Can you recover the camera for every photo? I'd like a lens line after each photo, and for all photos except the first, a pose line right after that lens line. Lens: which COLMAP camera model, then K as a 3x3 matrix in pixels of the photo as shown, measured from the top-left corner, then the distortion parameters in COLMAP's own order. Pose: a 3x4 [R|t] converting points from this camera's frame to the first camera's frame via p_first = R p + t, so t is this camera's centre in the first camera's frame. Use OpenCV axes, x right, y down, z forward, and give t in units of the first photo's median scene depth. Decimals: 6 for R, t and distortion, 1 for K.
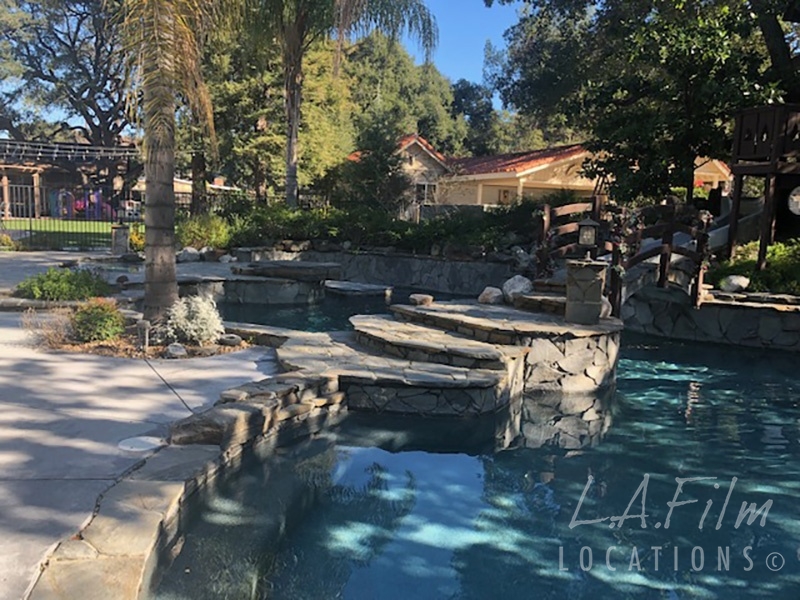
lens RADIAL K [[656.6, 0, 384.2], [0, 656.6, 301.1], [0, 0, 1]] dist [0.046215, -0.056886]
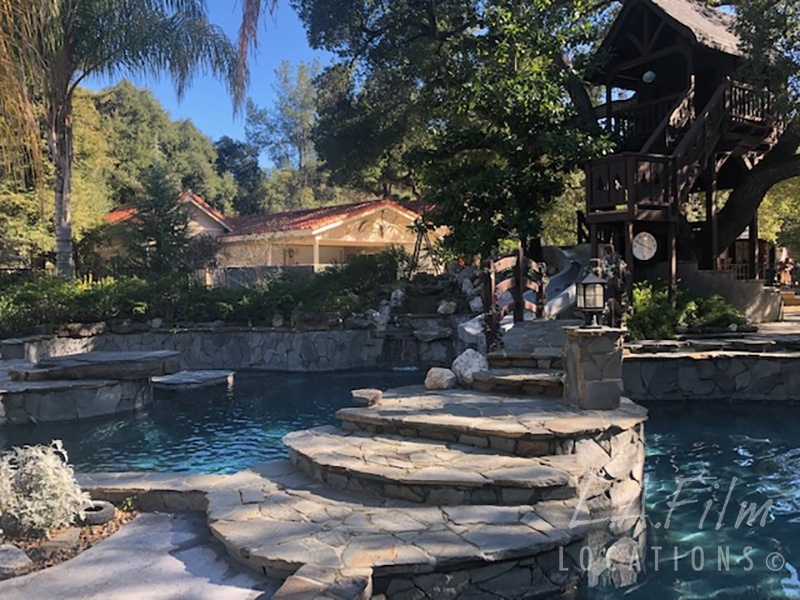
lens RADIAL K [[660.3, 0, 401.6], [0, 660.3, 290.7], [0, 0, 1]] dist [0.051813, -0.104407]
pose [[0.921311, -0.062300, 0.383804, -0.093083], [0.102313, 0.991138, -0.084715, -0.027306], [-0.375125, 0.117317, 0.919520, 0.158532]]
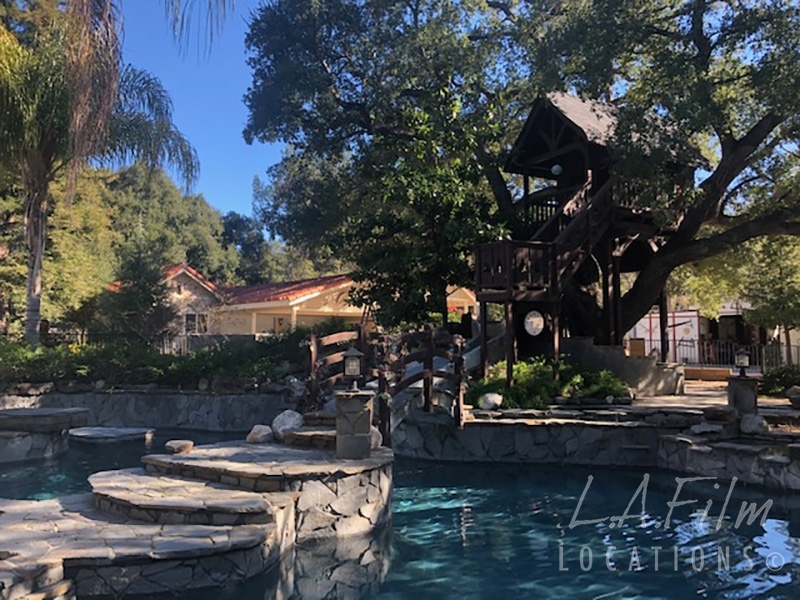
lens RADIAL K [[659.5, 0, 388.7], [0, 659.5, 296.8], [0, 0, 1]] dist [0.029286, -0.017573]
pose [[0.942520, -0.013642, 0.333872, 0.013920], [0.078933, 0.979979, -0.182786, -0.007467], [-0.324694, 0.198633, 0.924726, 0.021836]]
